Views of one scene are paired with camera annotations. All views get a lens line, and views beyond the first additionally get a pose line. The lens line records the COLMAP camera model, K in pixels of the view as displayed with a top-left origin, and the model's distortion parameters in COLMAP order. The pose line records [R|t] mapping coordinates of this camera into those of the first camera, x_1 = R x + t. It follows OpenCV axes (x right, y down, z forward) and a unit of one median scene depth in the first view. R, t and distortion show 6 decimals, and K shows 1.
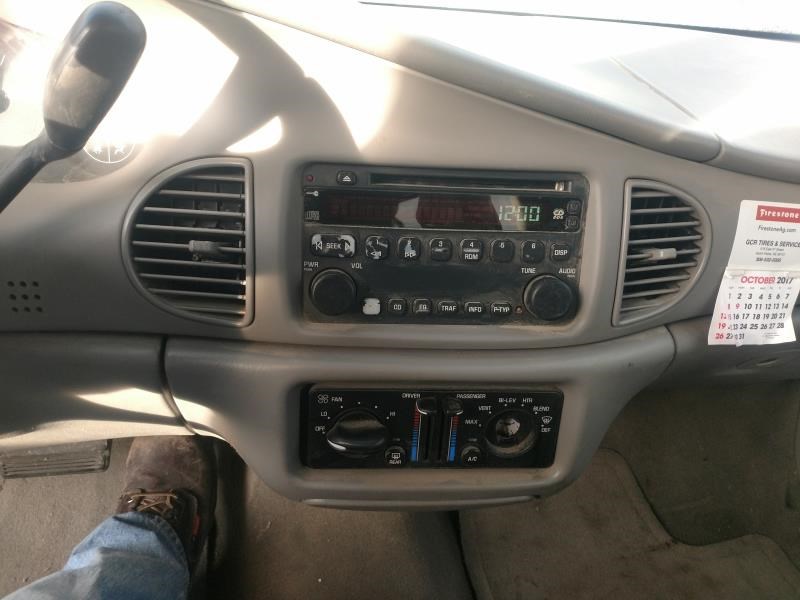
lens RADIAL K [[625.3, 0, 404.8], [0, 625.3, 304.7], [0, 0, 1]] dist [0.043678, -0.081497]
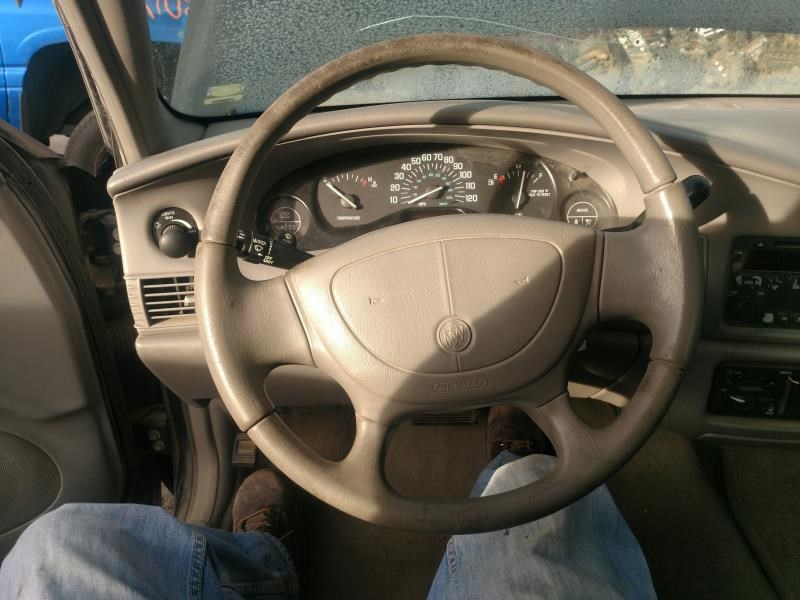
lens RADIAL K [[625.3, 0, 415.6], [0, 625.3, 309.8], [0, 0, 1]] dist [0.043678, -0.081497]
pose [[0.969938, 0.017820, -0.242699, -0.565839], [-0.016289, 0.999833, 0.008315, -0.017331], [0.242806, -0.004112, 0.970066, -0.880268]]
